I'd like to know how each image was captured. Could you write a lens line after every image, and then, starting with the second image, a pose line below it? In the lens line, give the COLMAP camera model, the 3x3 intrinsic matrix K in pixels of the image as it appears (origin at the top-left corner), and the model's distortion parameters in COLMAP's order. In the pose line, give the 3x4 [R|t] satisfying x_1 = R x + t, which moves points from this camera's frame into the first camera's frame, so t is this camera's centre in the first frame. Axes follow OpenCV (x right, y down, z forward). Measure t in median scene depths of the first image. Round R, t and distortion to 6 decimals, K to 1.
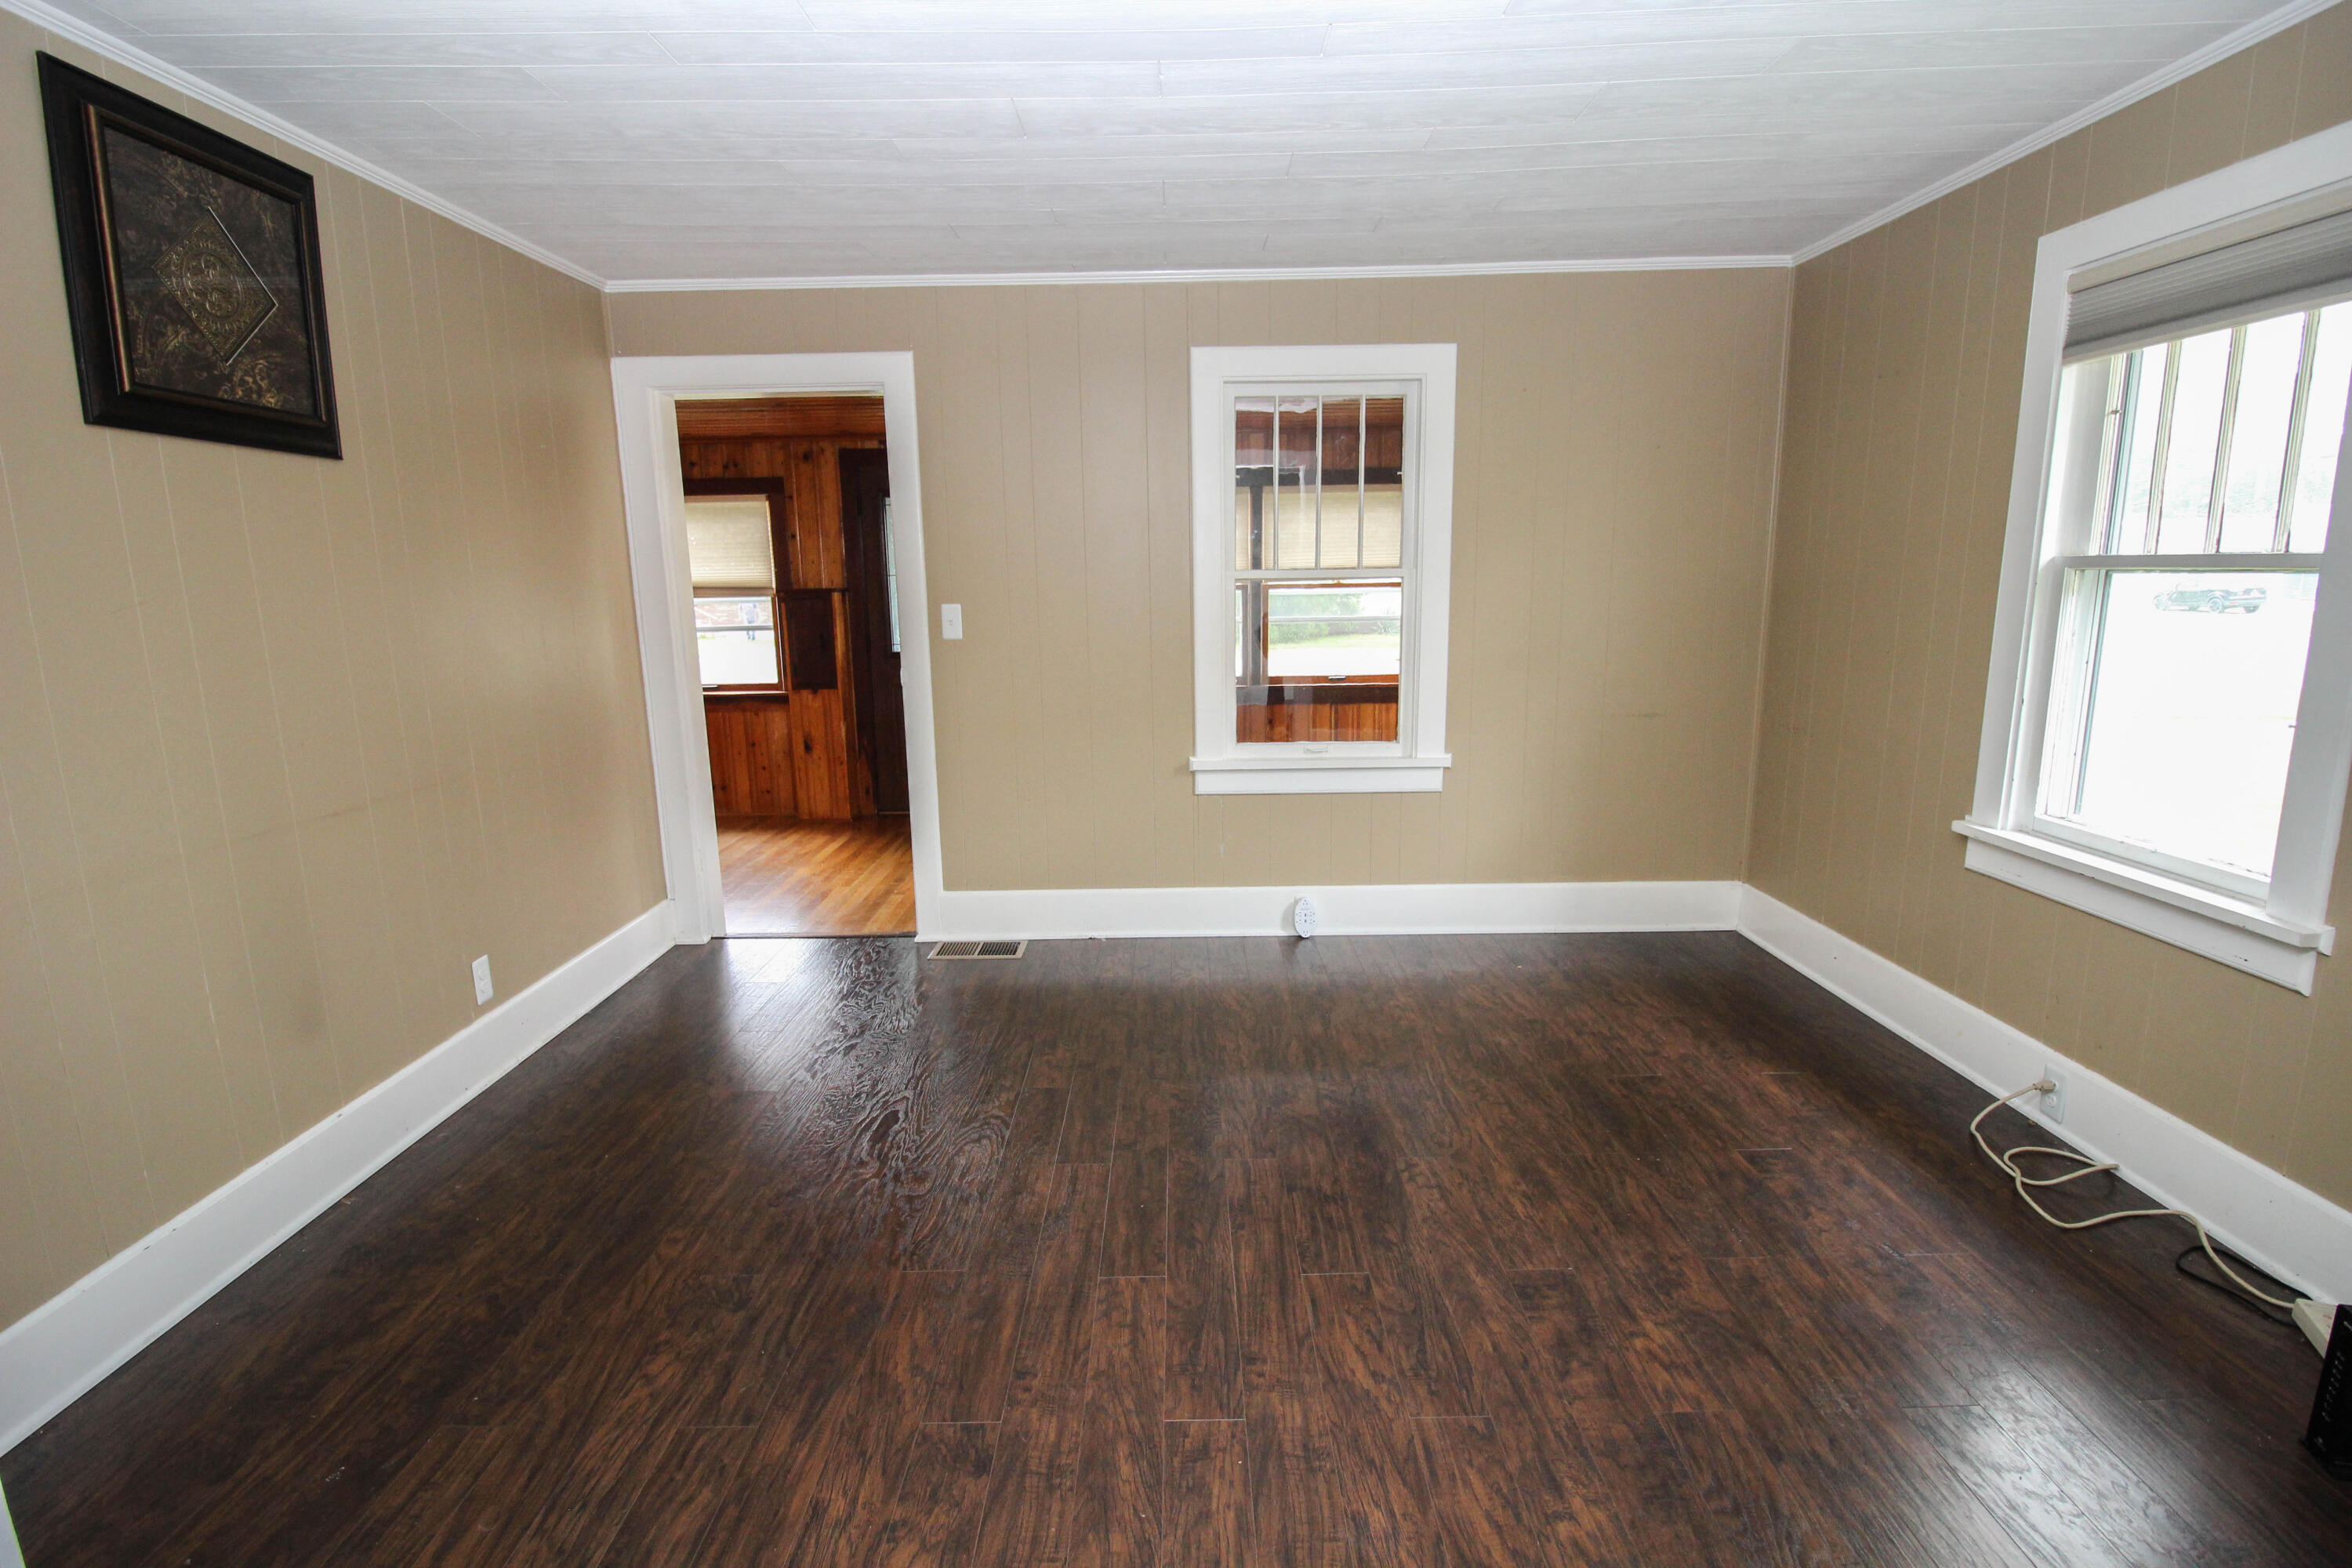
lens RADIAL K [[1100.8, 0, 1166.8], [0, 1100.8, 772.7], [0, 0, 1]] dist [-0.002987, -0.010421]
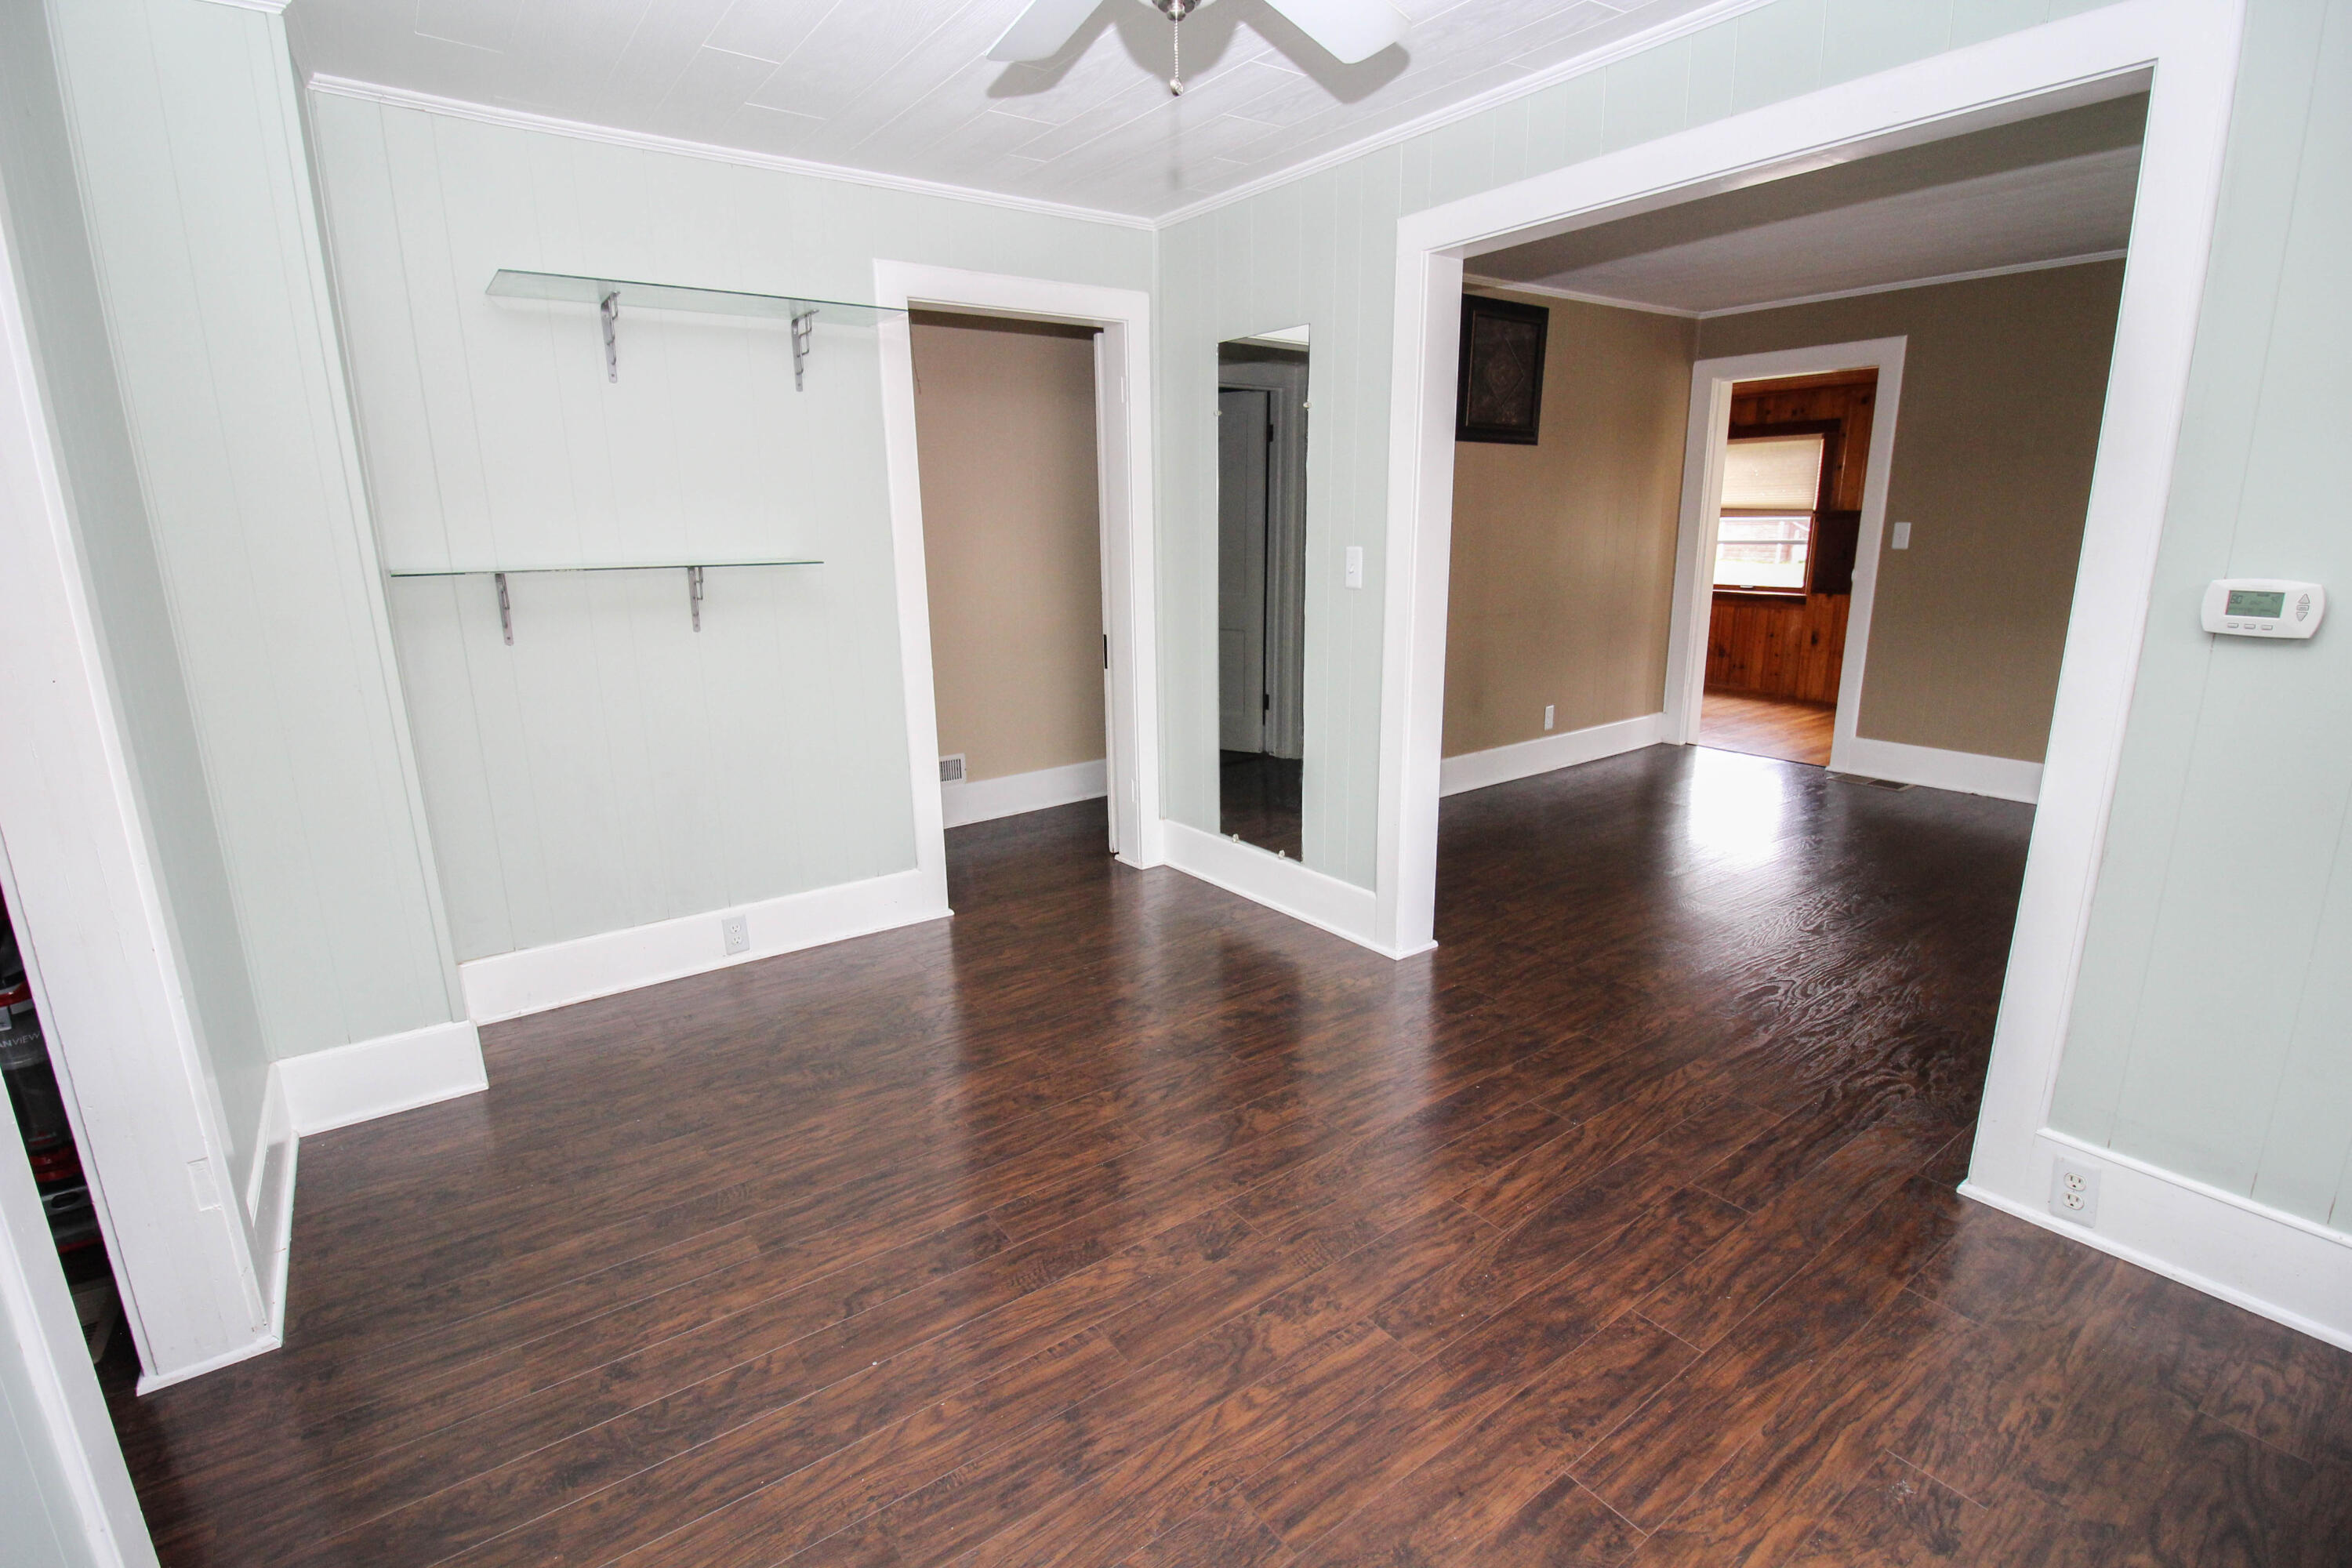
lens RADIAL K [[1100.8, 0, 1176.1], [0, 1100.8, 783.3], [0, 0, 1]] dist [-0.002987, -0.010421]
pose [[0.598512, 0.196370, -0.776674, 0.261471], [-0.135748, 0.980332, 0.143253, 0.060641], [0.789529, 0.019694, 0.613398, -0.359767]]
